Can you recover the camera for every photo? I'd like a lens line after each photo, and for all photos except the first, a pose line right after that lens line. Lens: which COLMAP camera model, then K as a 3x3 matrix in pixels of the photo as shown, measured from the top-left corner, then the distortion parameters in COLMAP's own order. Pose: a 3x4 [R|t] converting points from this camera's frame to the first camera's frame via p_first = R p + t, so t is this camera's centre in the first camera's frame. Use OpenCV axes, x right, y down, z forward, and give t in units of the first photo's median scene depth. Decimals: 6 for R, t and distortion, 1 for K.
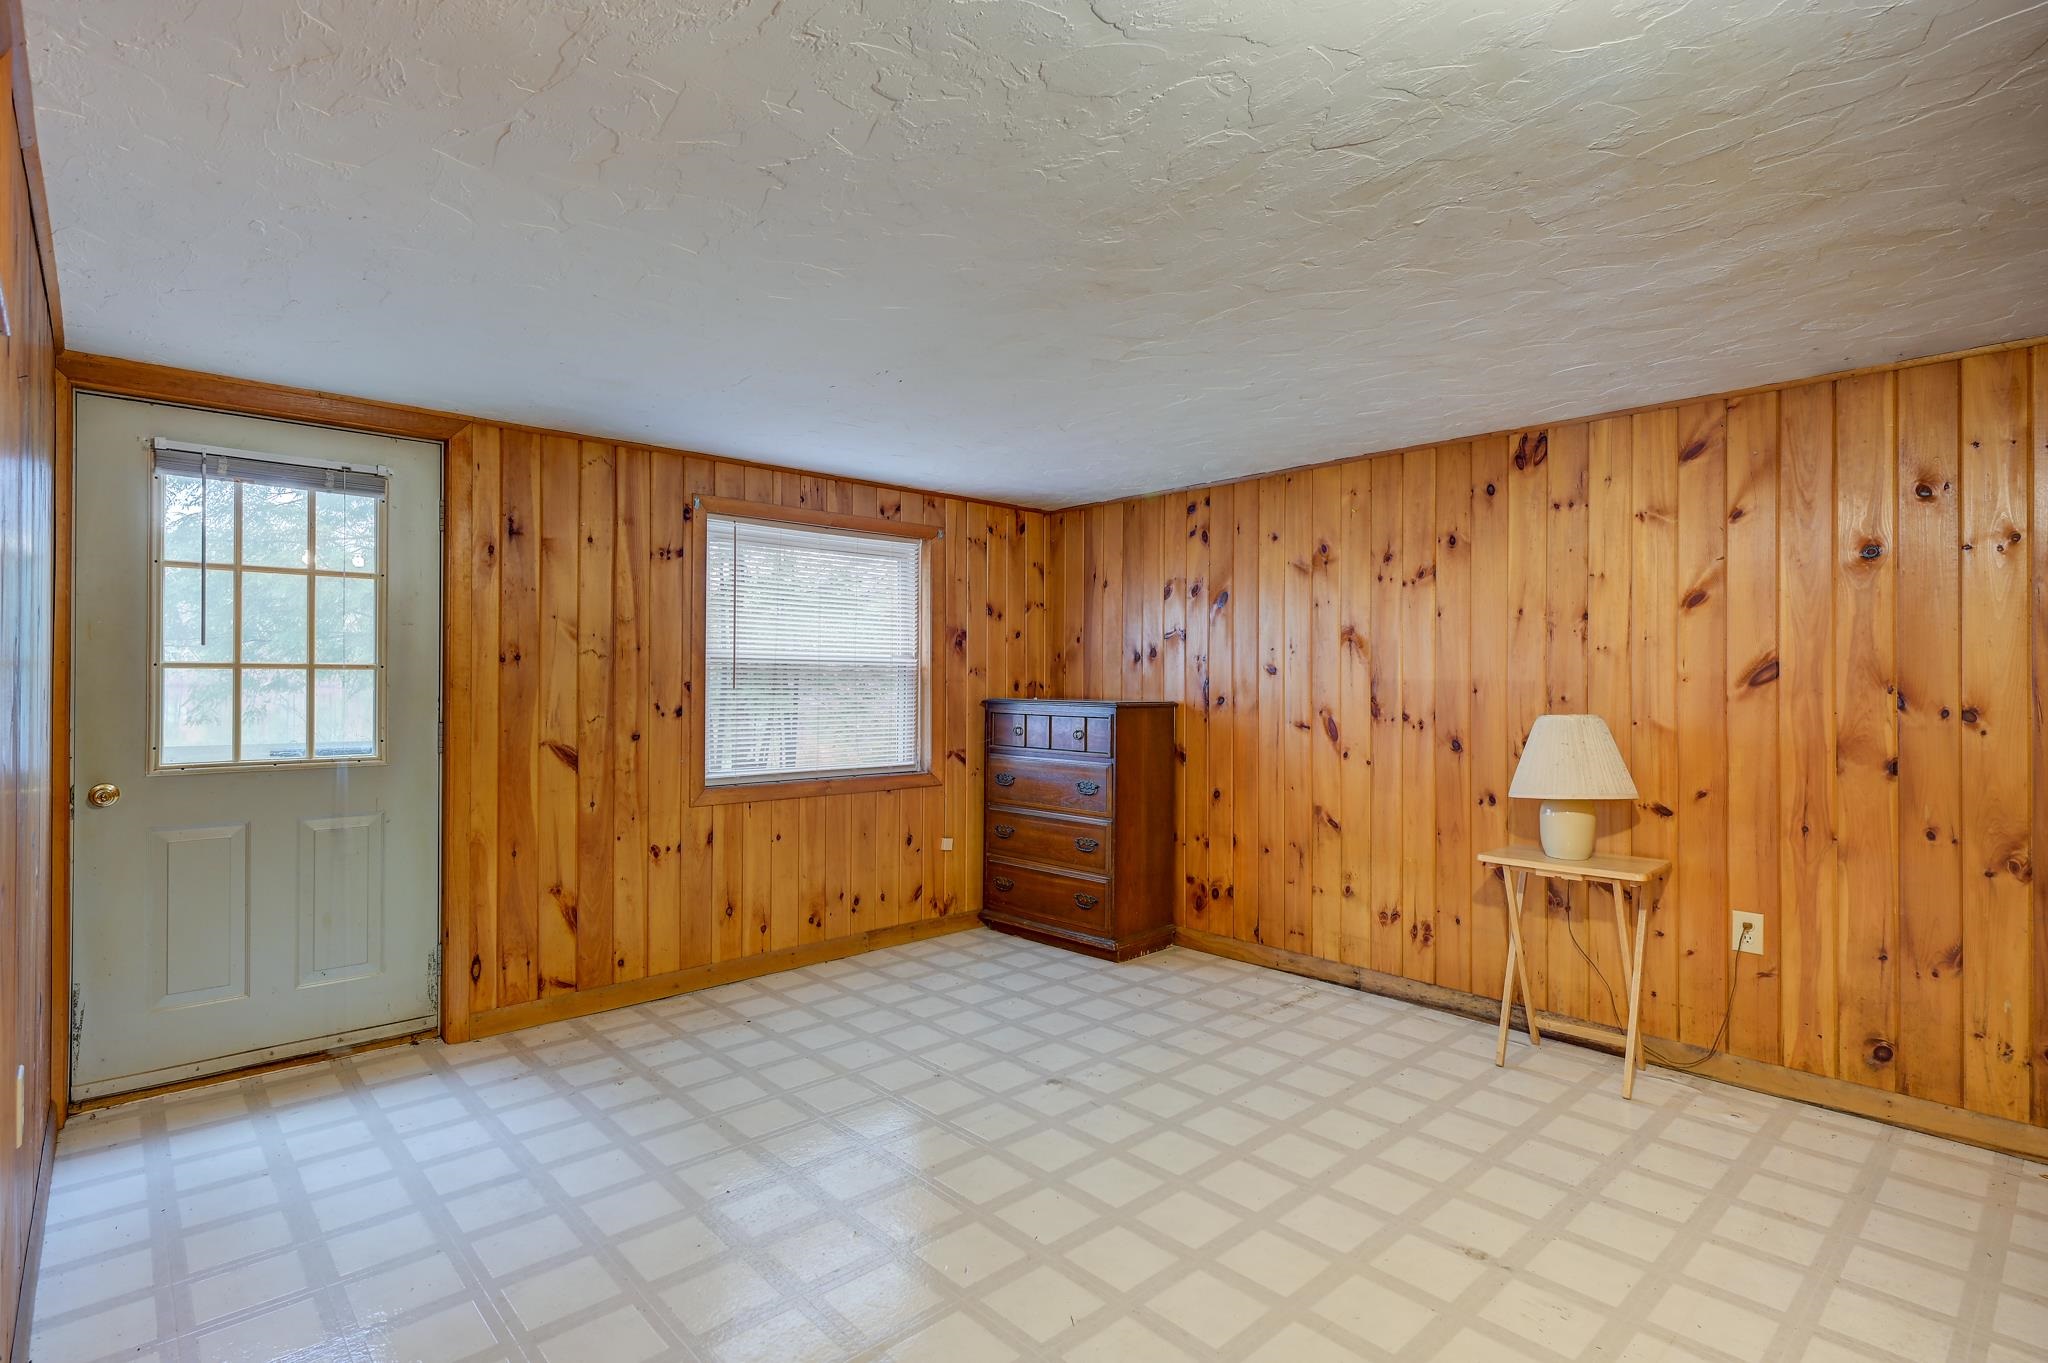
lens RADIAL K [[1002.4, 0, 1022.6], [0, 1002.4, 674.8], [0, 0, 1]] dist [-0.000929, 0.000673]
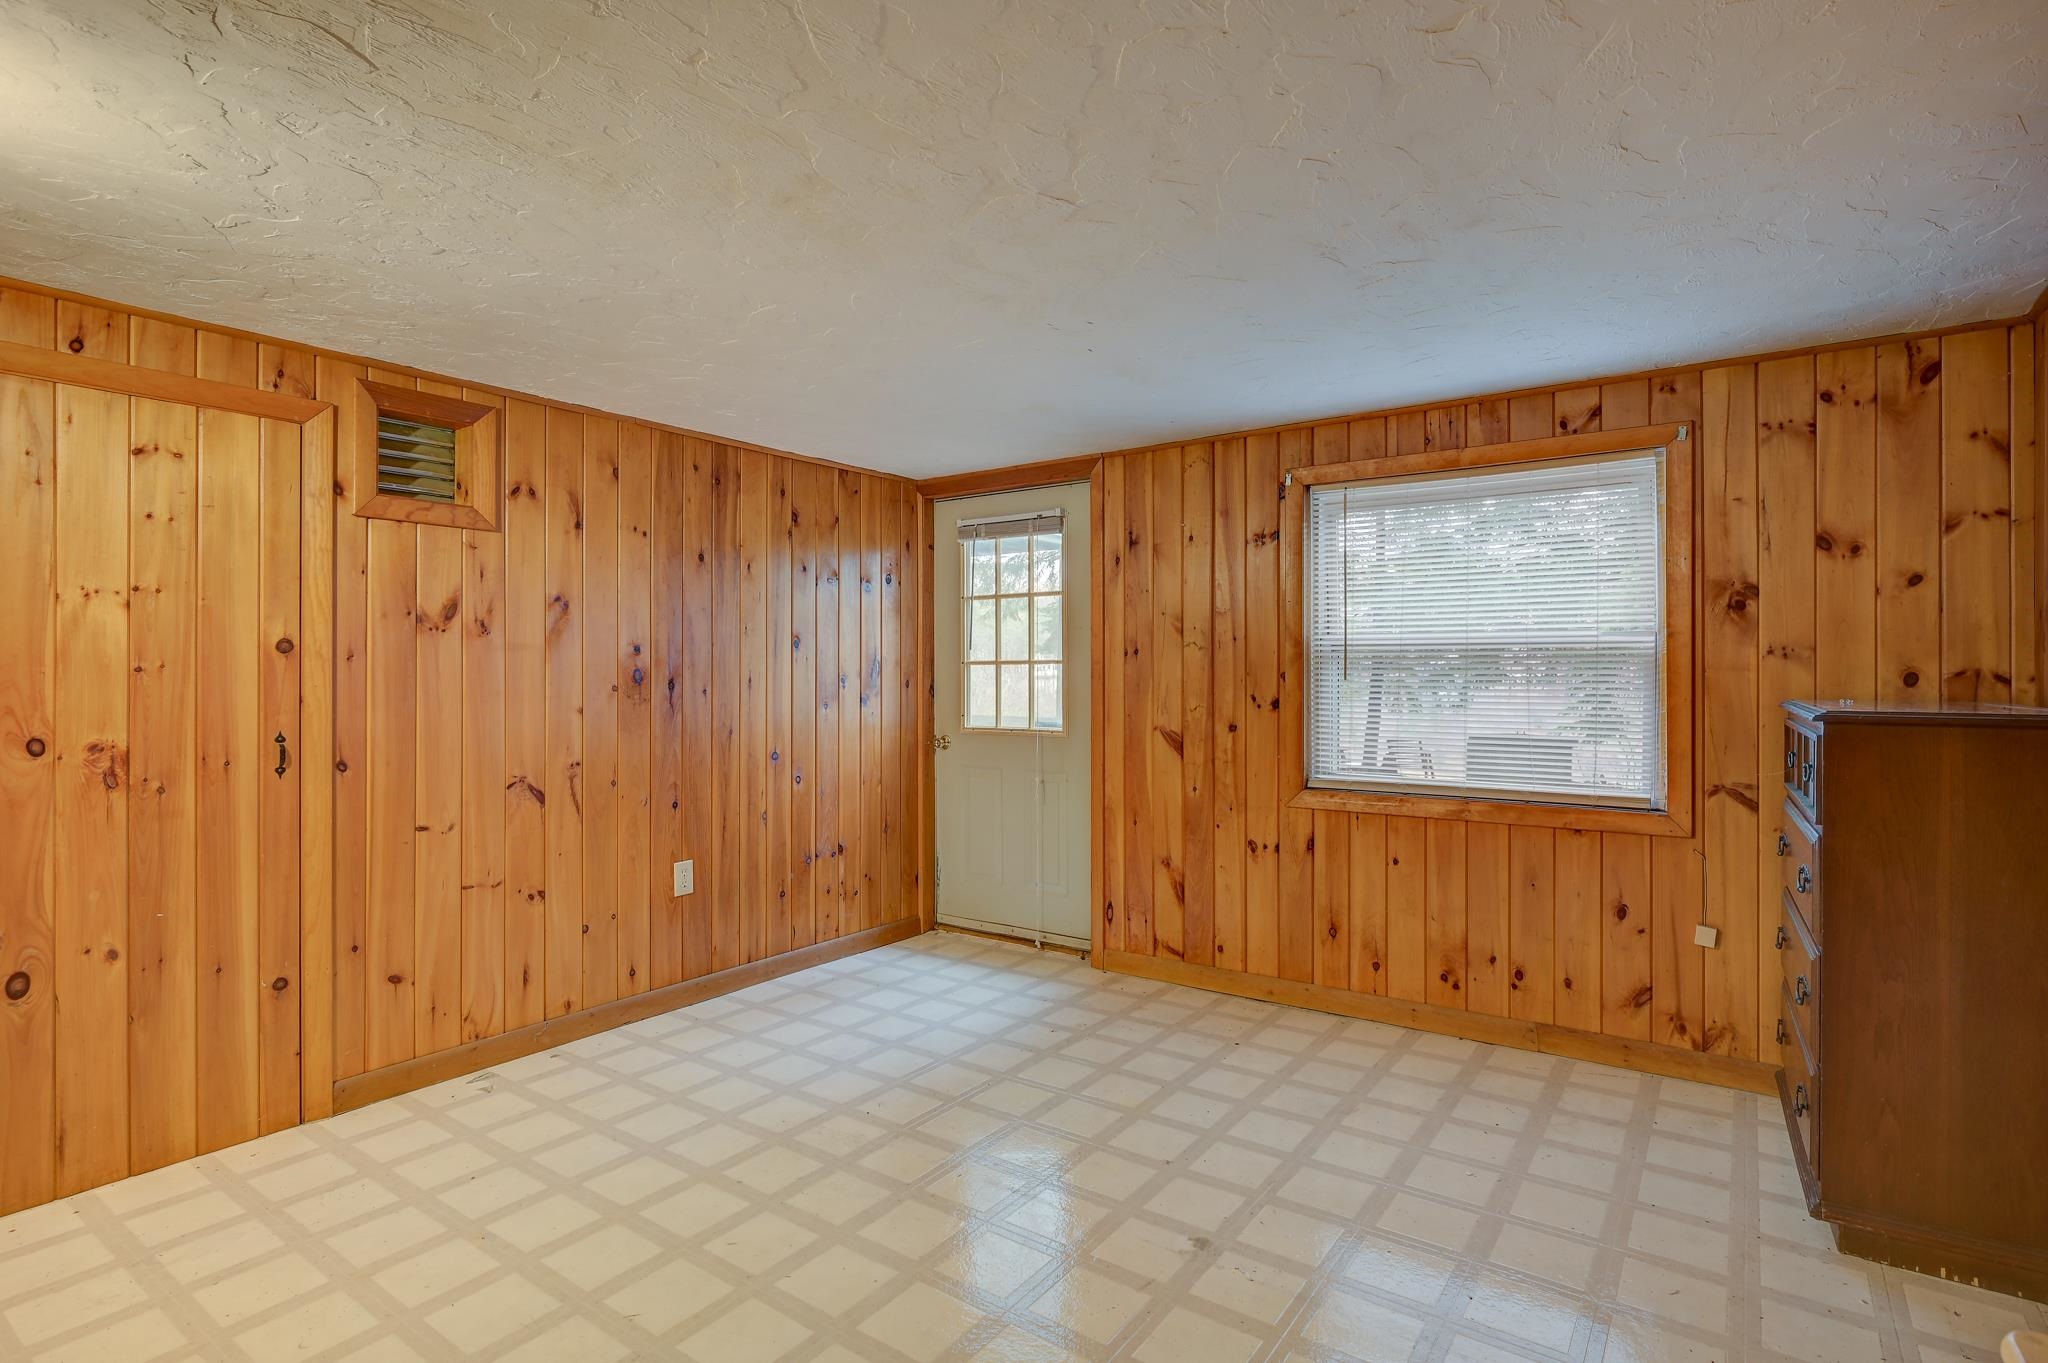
lens RADIAL K [[1002.4, 0, 1022.6], [0, 1002.4, 674.8], [0, 0, 1]] dist [-0.000929, 0.000673]
pose [[0.211267, -0.002068, -0.977426, 0.551589], [0.008023, 0.999968, -0.000381, 0.008113], [0.977396, -0.007761, 0.211276, 0.590008]]
